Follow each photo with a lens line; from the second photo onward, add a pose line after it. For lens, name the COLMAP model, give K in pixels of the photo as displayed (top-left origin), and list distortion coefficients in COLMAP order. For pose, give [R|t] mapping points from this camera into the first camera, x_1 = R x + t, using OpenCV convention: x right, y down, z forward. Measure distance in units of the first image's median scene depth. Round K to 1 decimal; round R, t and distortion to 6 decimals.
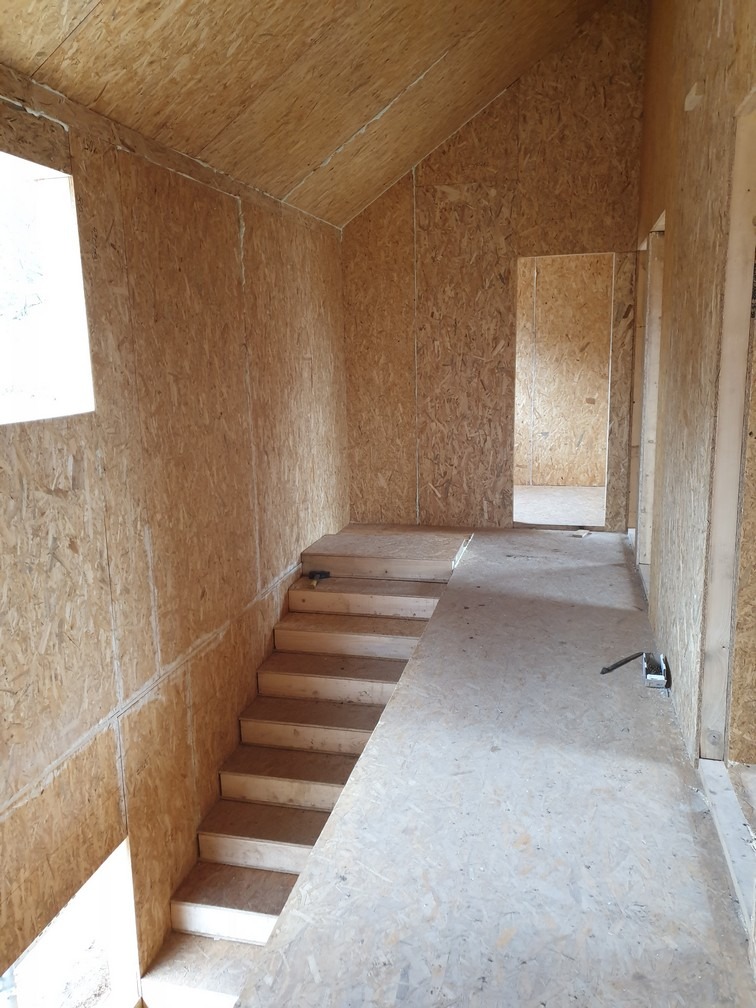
lens RADIAL K [[782.2, 0, 371.4], [0, 782.2, 497.0], [0, 0, 1]] dist [0.046044, -0.037247]
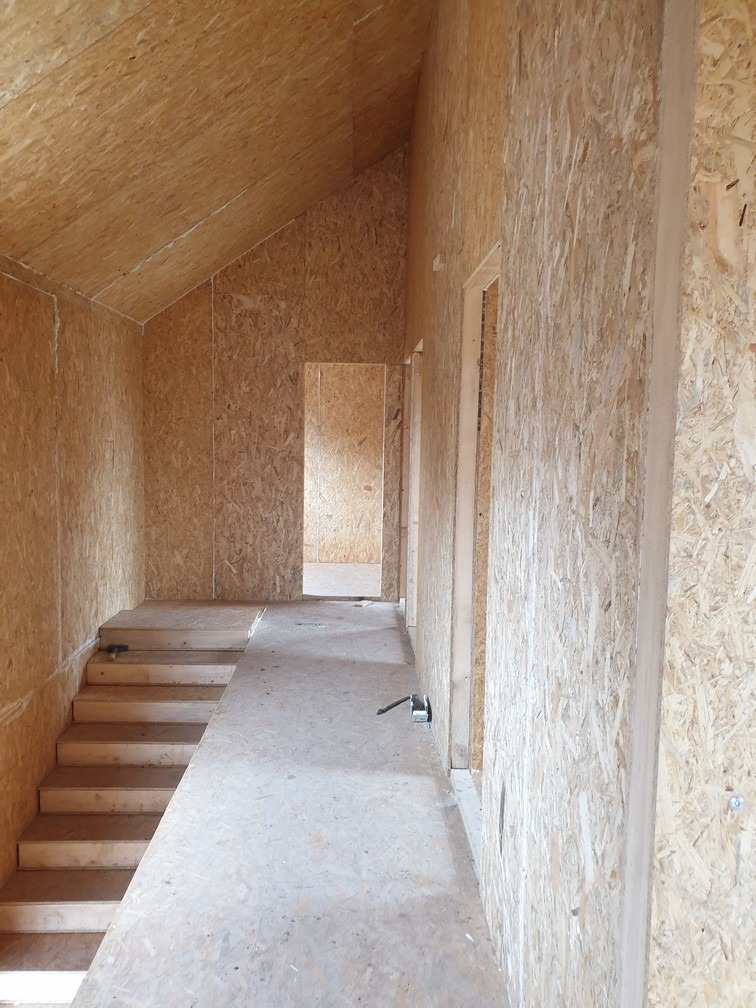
lens RADIAL K [[782.2, 0, 371.4], [0, 782.2, 497.0], [0, 0, 1]] dist [0.046044, -0.037247]
pose [[0.962513, 0.020089, 0.270491, -0.036868], [0.009025, 0.994329, -0.105963, 0.017589], [-0.271086, 0.104432, 0.956873, -0.138560]]
